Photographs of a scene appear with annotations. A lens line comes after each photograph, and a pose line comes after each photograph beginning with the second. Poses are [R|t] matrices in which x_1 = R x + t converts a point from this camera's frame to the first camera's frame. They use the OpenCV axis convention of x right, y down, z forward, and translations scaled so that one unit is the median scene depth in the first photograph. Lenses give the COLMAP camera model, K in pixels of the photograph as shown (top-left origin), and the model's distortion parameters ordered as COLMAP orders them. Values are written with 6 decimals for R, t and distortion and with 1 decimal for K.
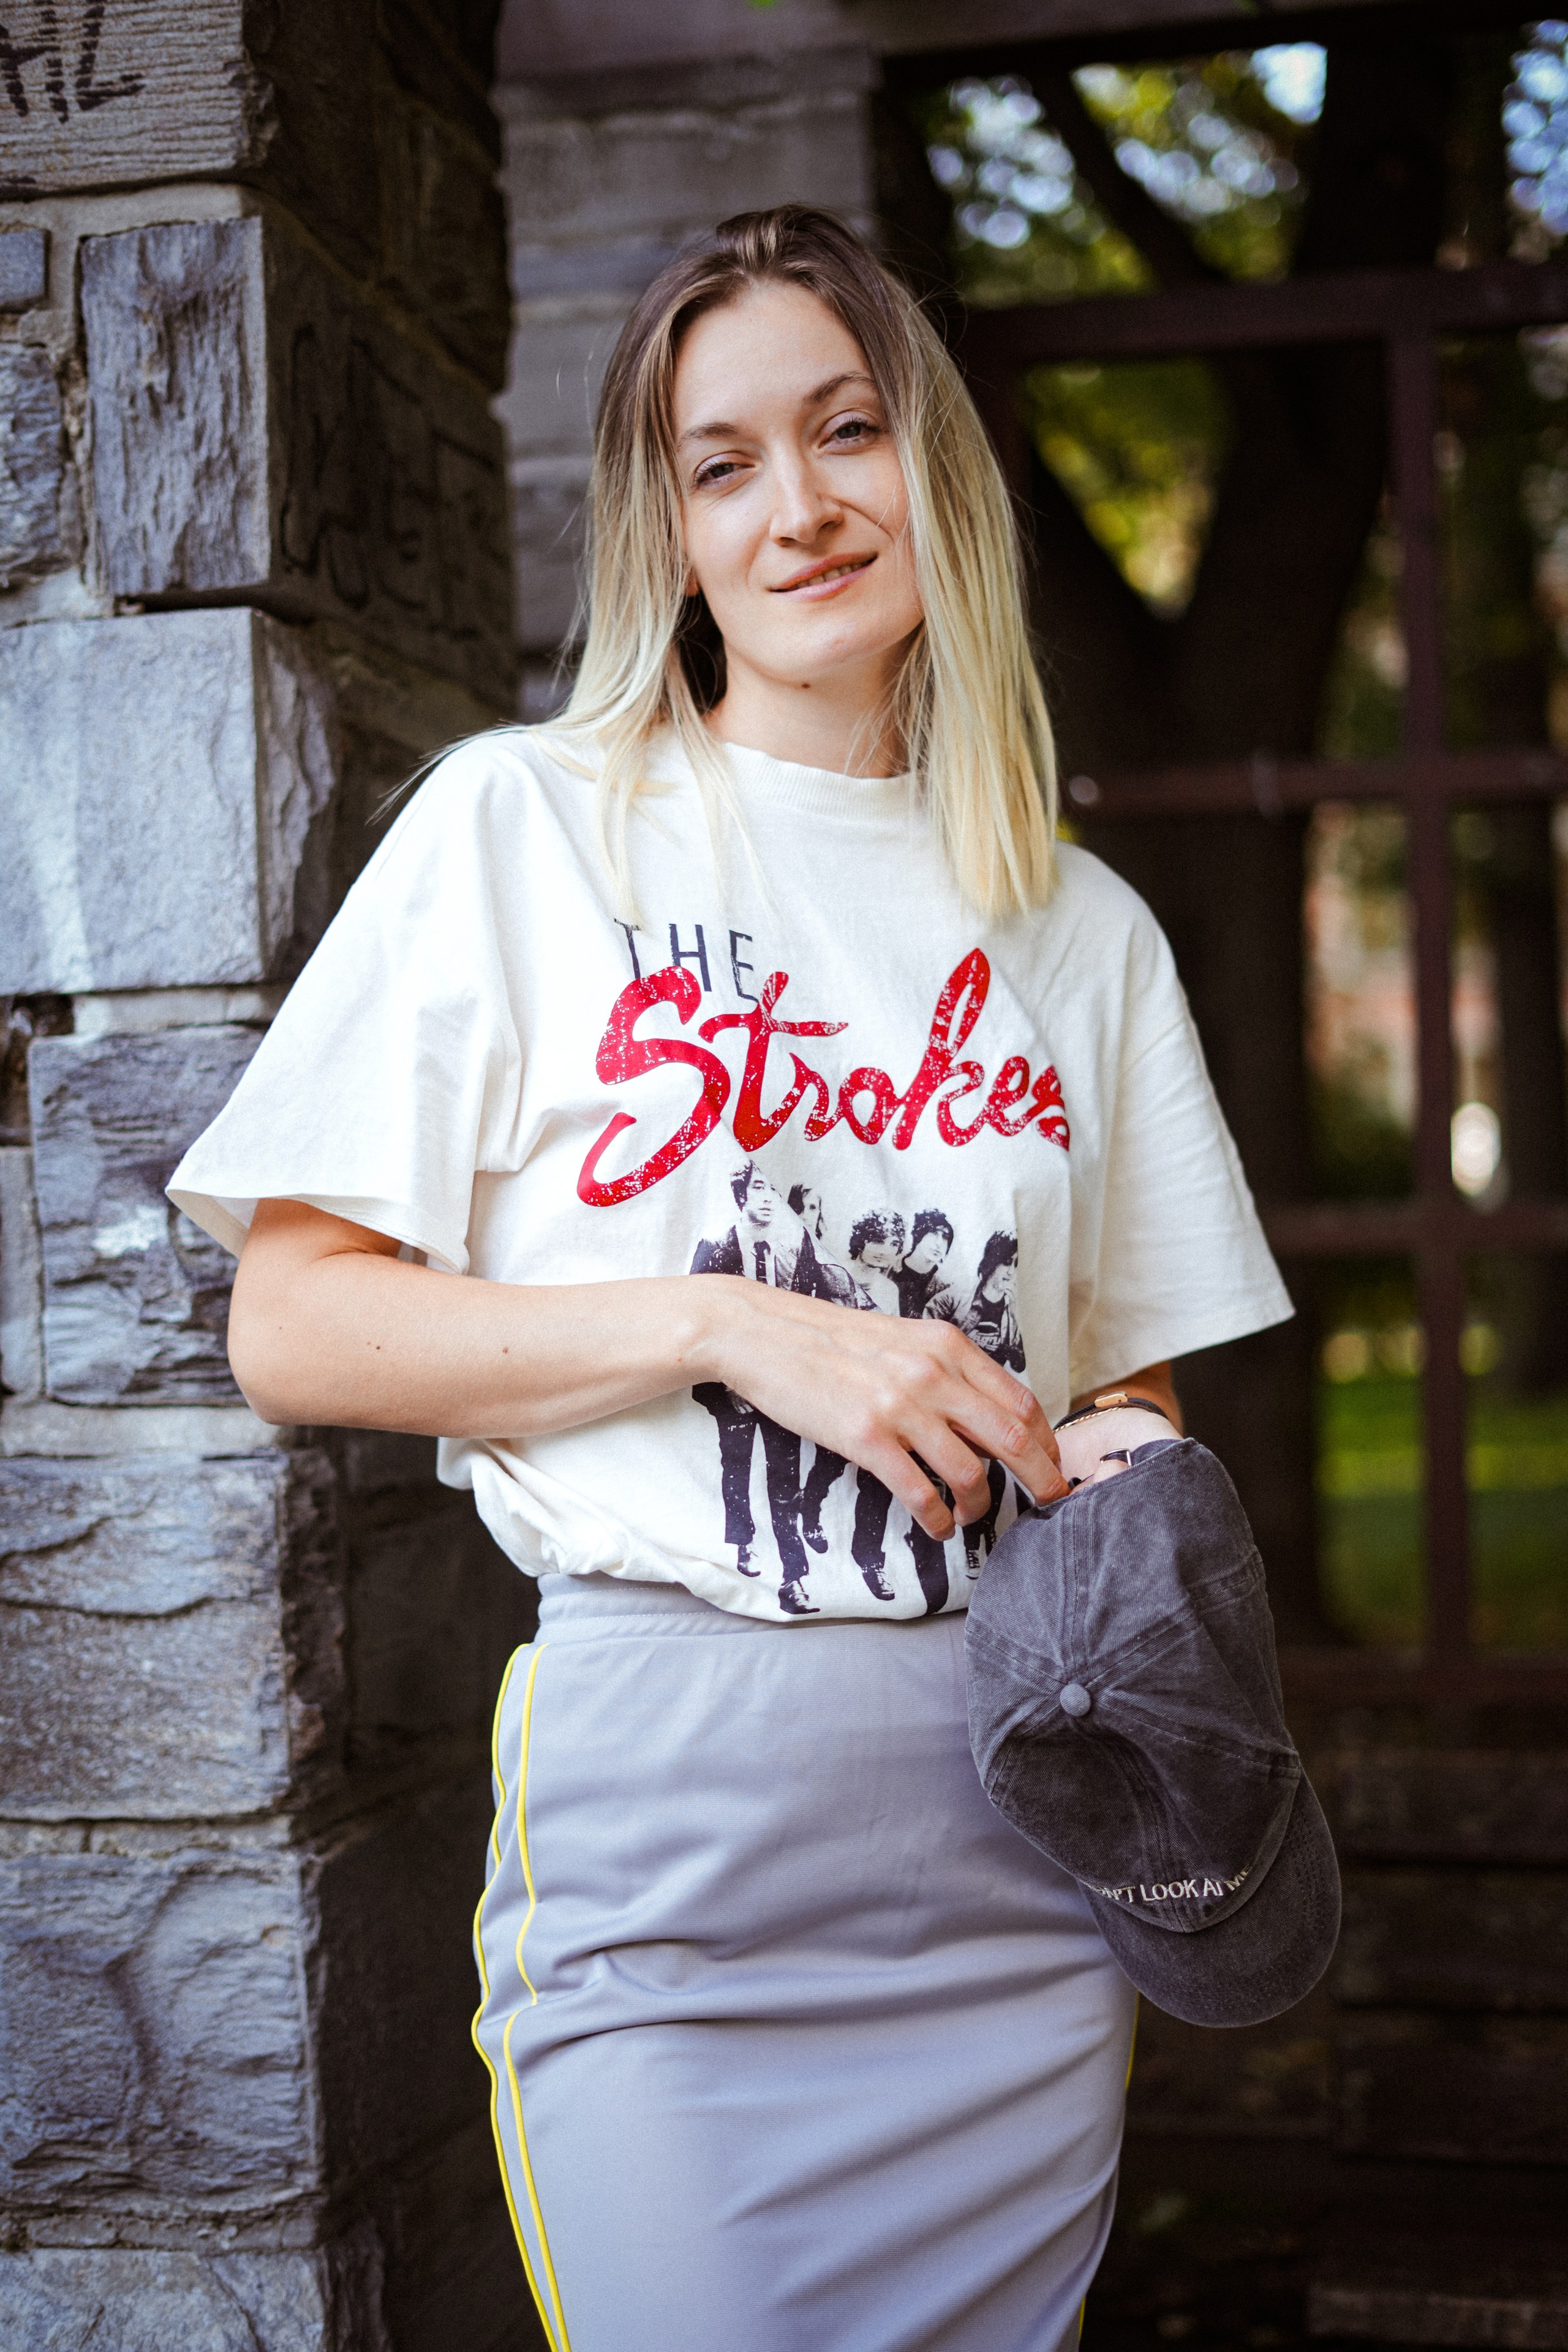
lens RADIAL K [[3394.1, 0, 775.4], [0, 3394.1, 1191.3], [0, 0, 1]] dist [-0.032765, 0.033594]
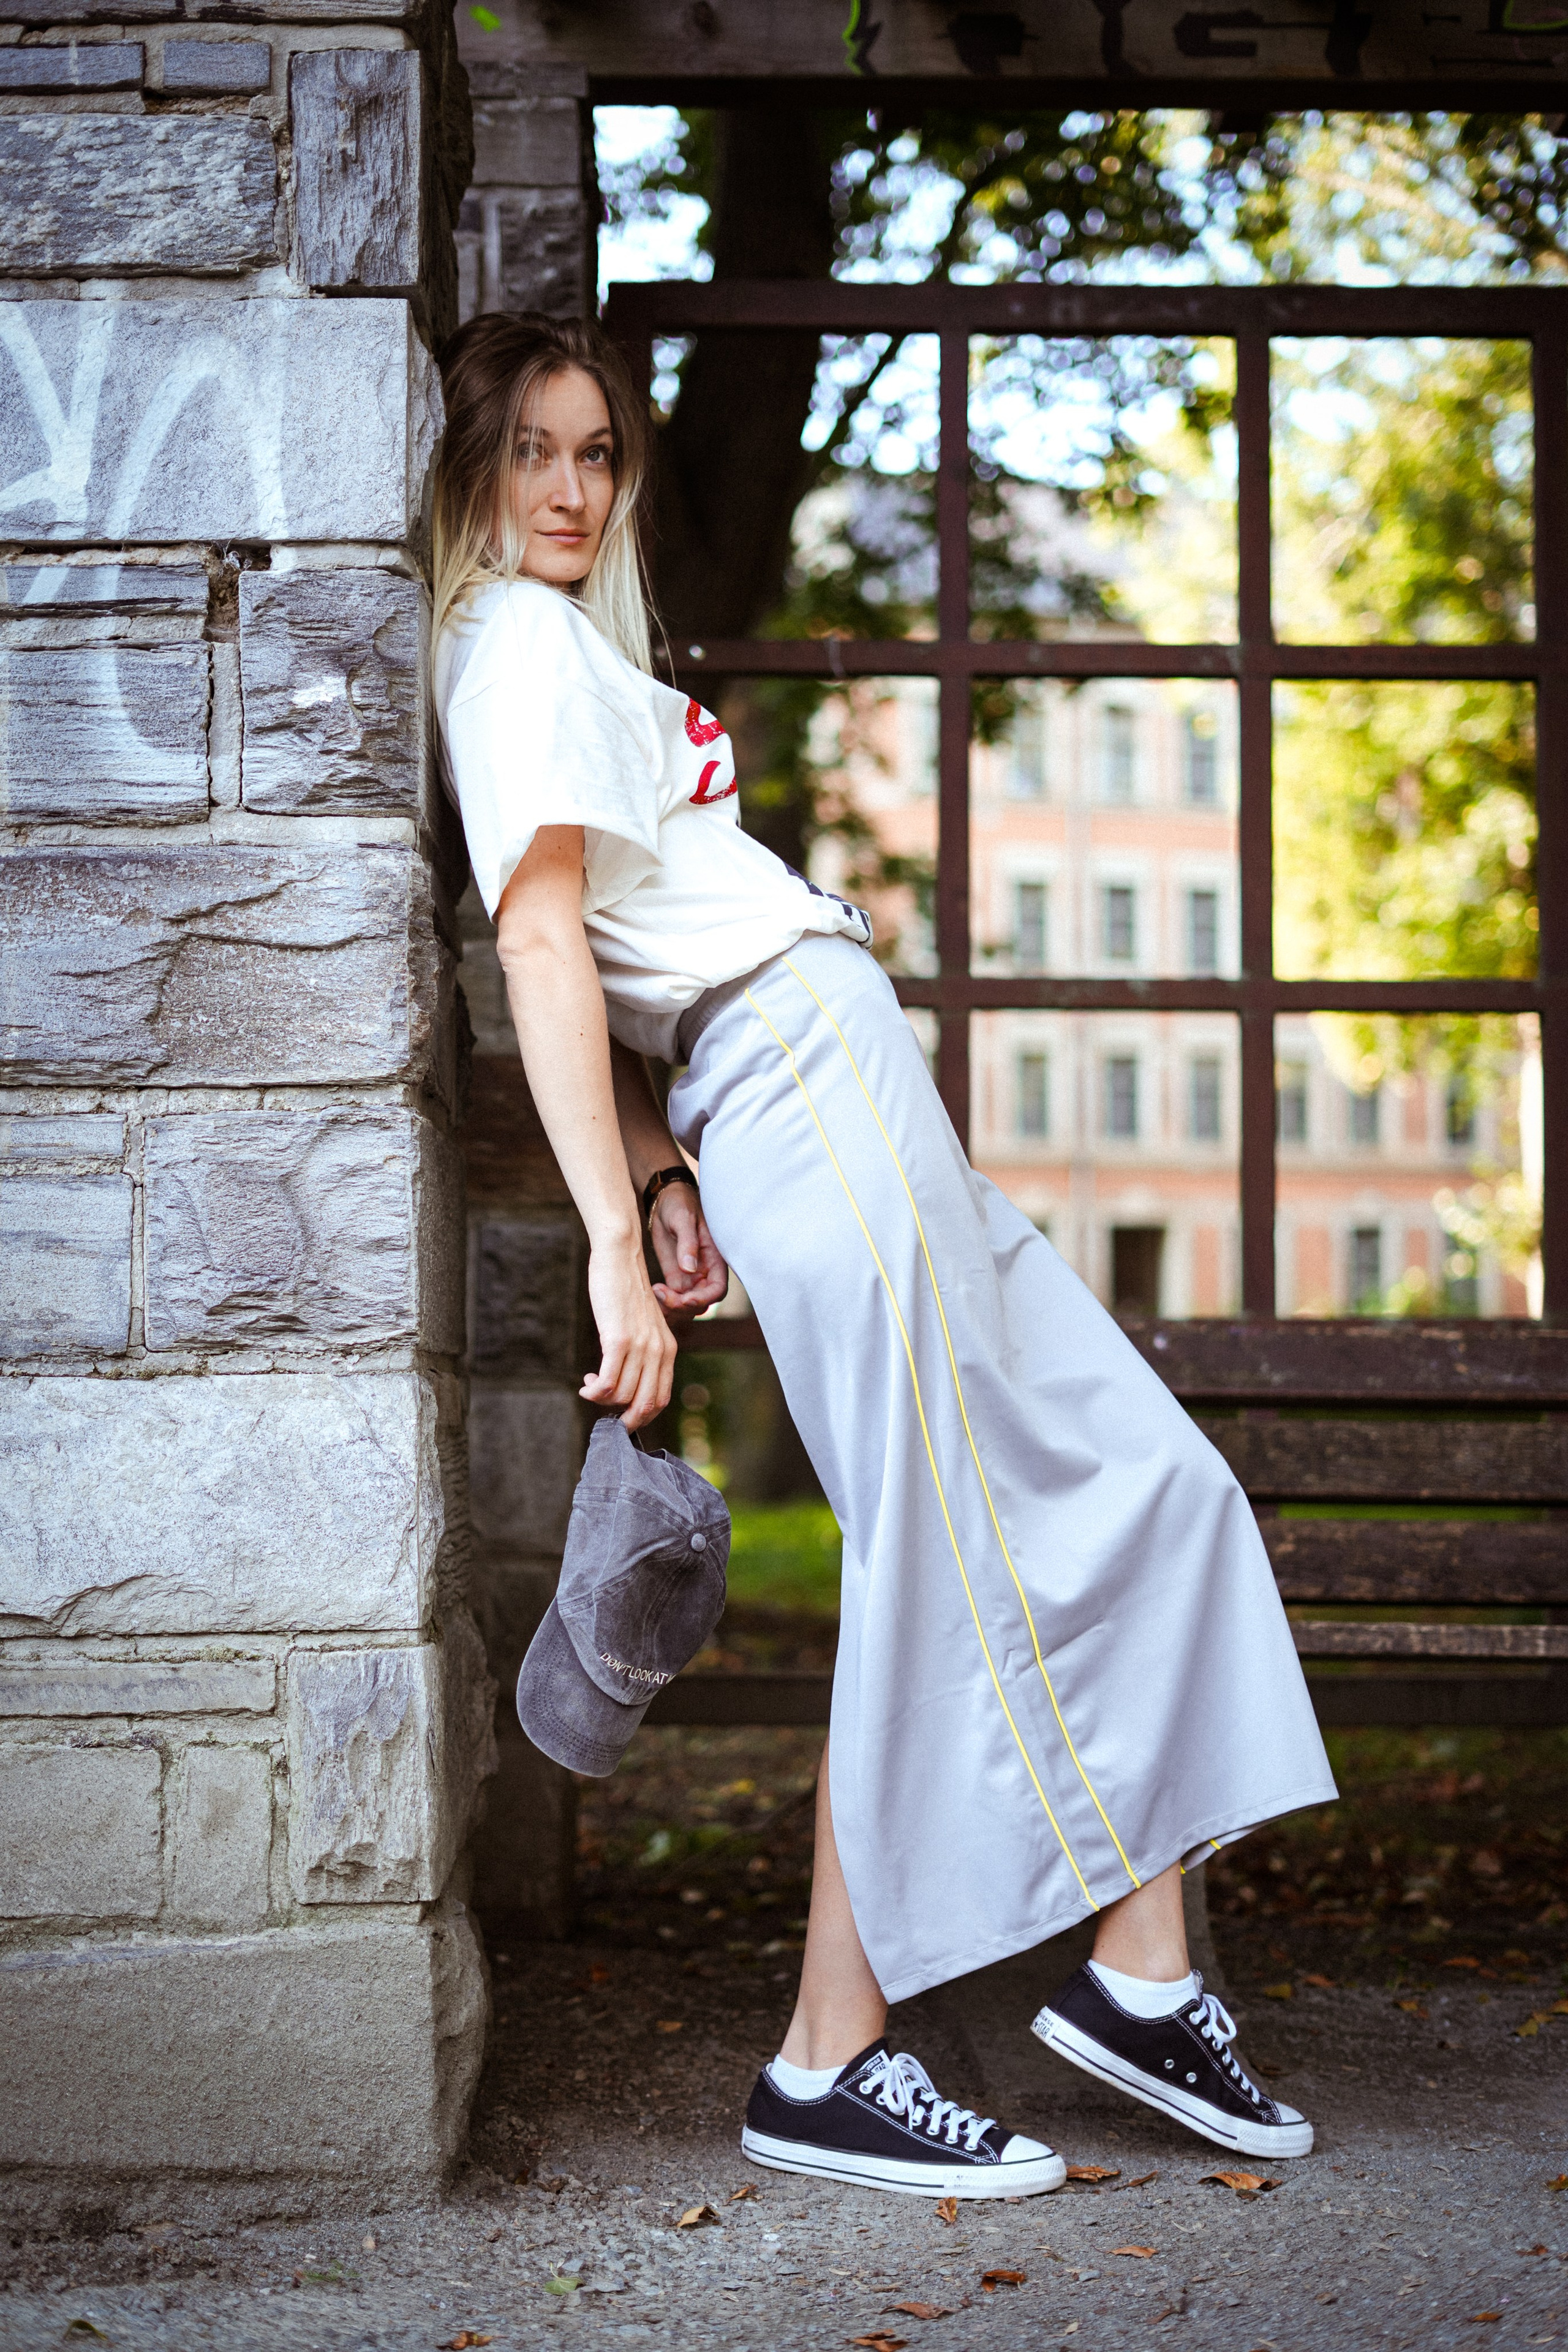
lens RADIAL K [[3292.5, 0, 784.0], [0, 3292.5, 1176.0], [0, 0, 1]] dist [-0.024597, 0.043910]
pose [[0.972719, 0.042036, 0.228146, -0.310428], [-0.030815, 0.998144, -0.052526, 0.295525], [-0.229931, 0.044063, 0.972209, -0.465428]]
